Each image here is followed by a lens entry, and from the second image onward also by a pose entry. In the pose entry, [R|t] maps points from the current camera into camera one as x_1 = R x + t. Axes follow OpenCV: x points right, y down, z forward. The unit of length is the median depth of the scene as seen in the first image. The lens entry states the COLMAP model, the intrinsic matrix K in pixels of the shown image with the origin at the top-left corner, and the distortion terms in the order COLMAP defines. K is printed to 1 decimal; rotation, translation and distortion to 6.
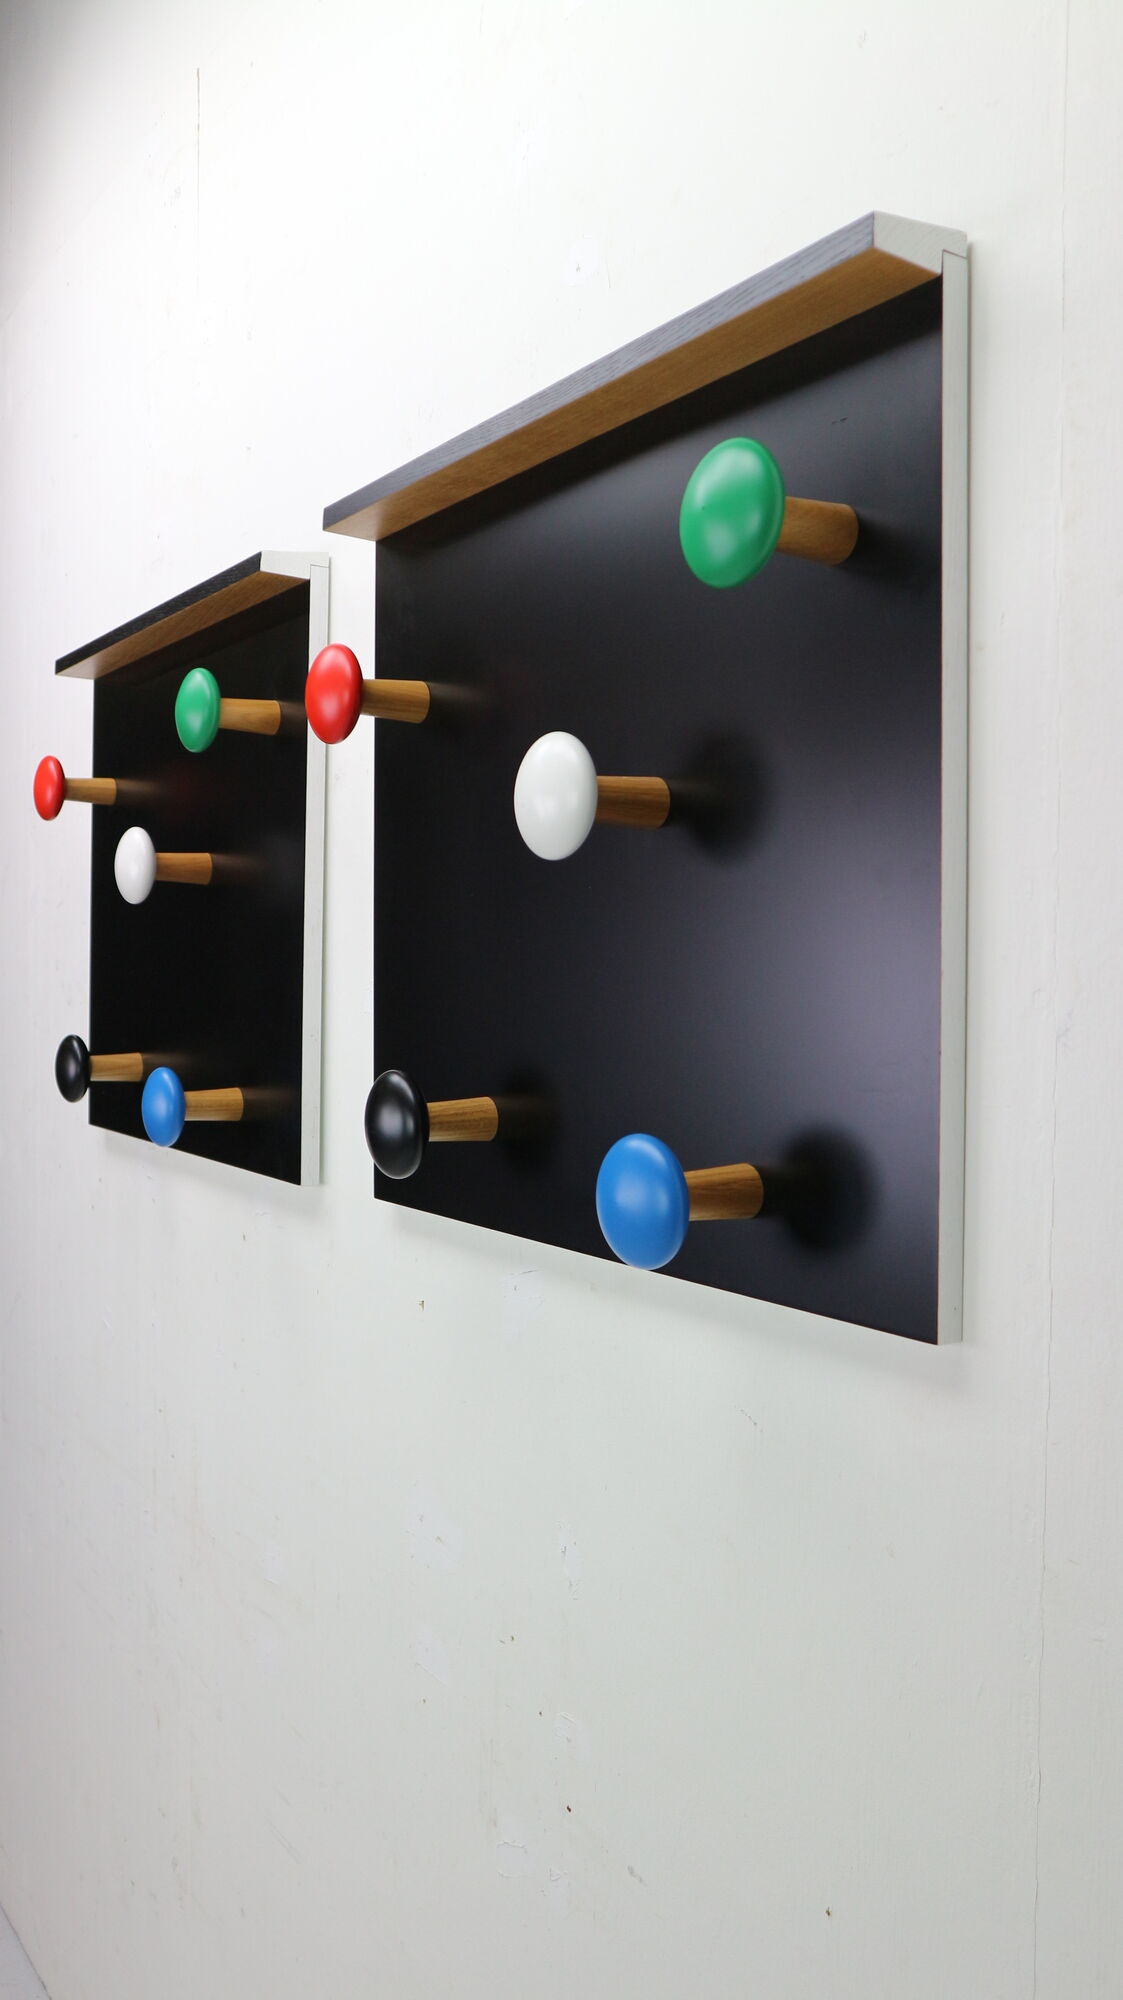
lens RADIAL K [[1739.8, 0, 561.5], [0, 1739.8, 1000.0], [0, 0, 1]] dist [-0.069314, 0.064213]
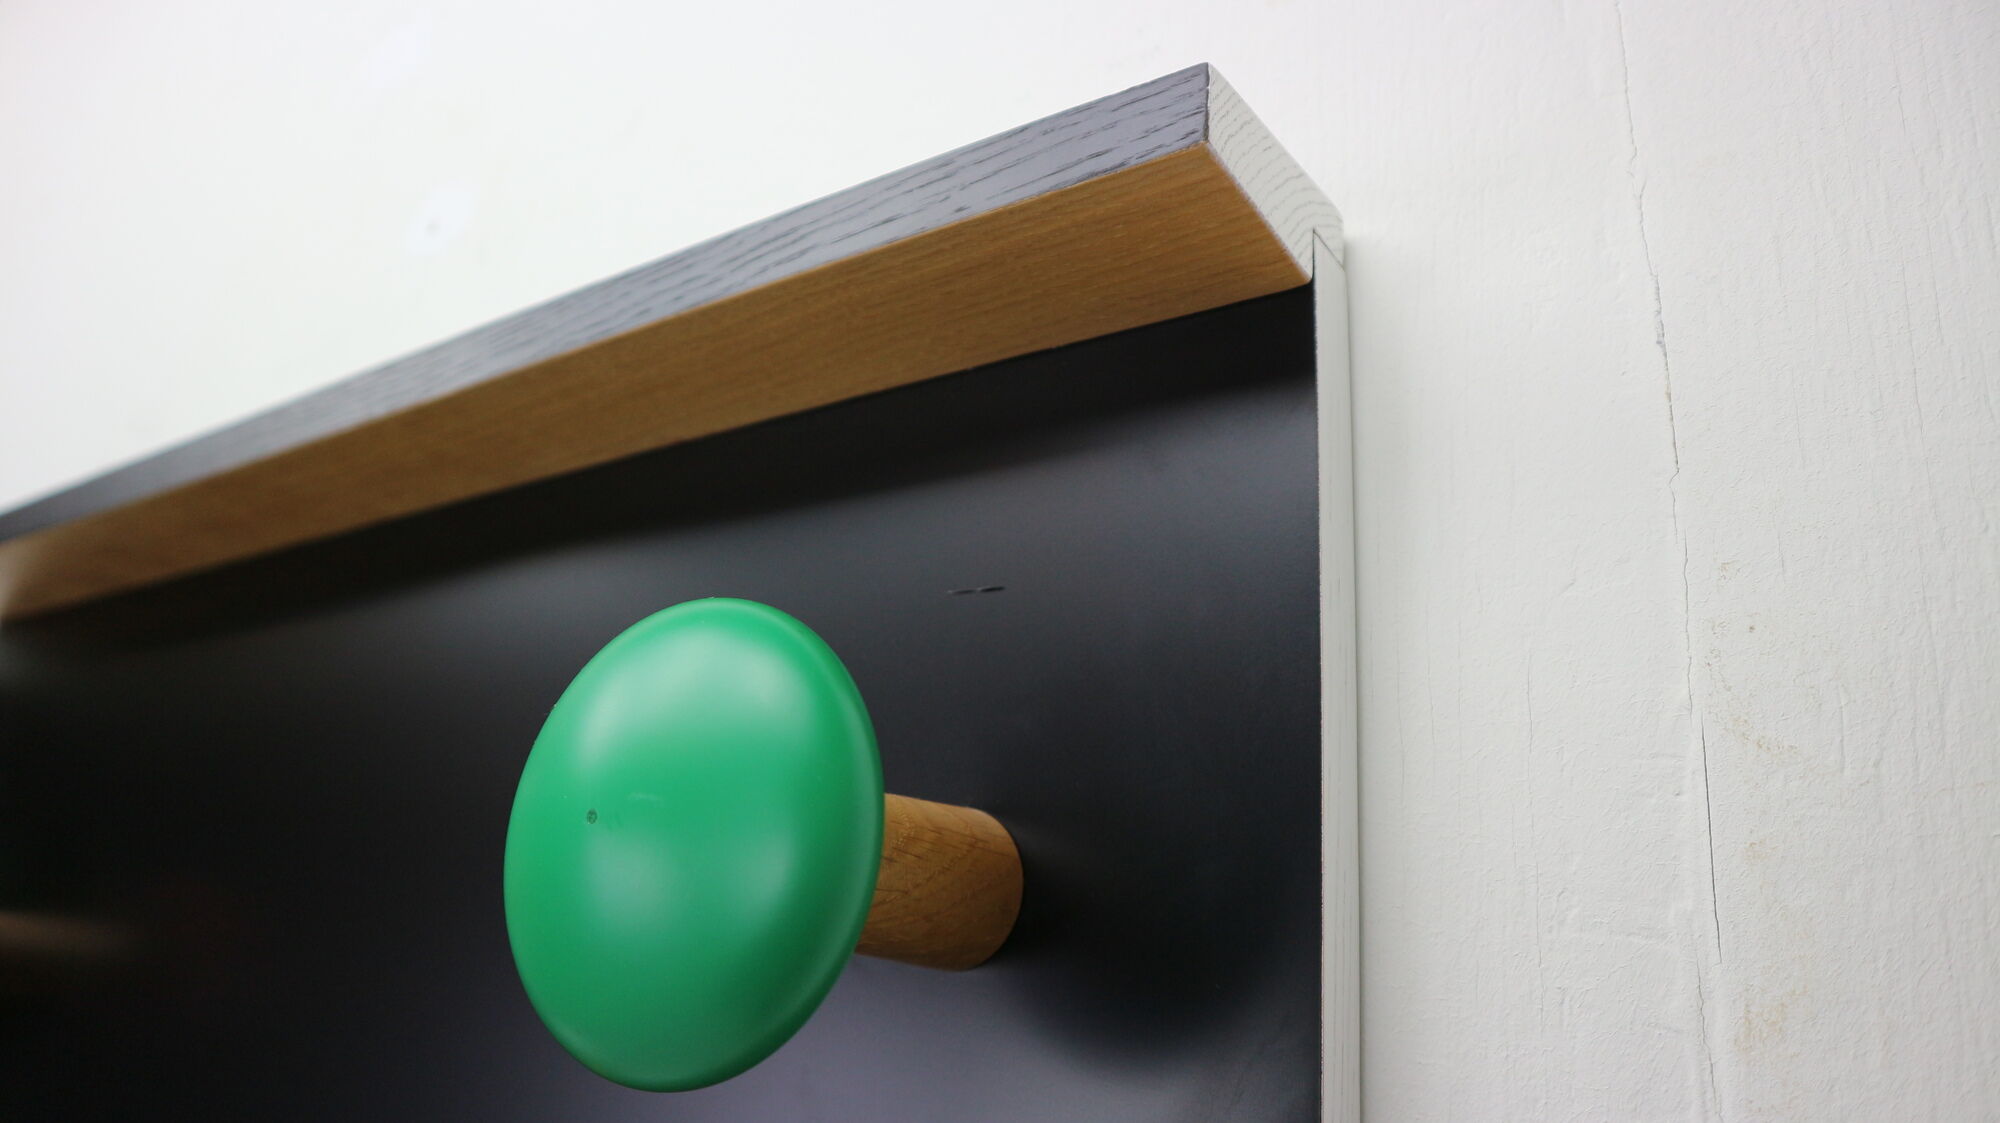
lens RADIAL K [[1389.5, 0, 1000.0], [0, 1389.5, 561.5], [0, 0, 1]] dist [-0.109033, 0.069380]
pose [[0.921016, 0.166582, 0.352109, 0.054187], [-0.052906, 0.949062, -0.310615, -0.248383], [-0.385916, 0.267453, 0.882914, 0.730303]]
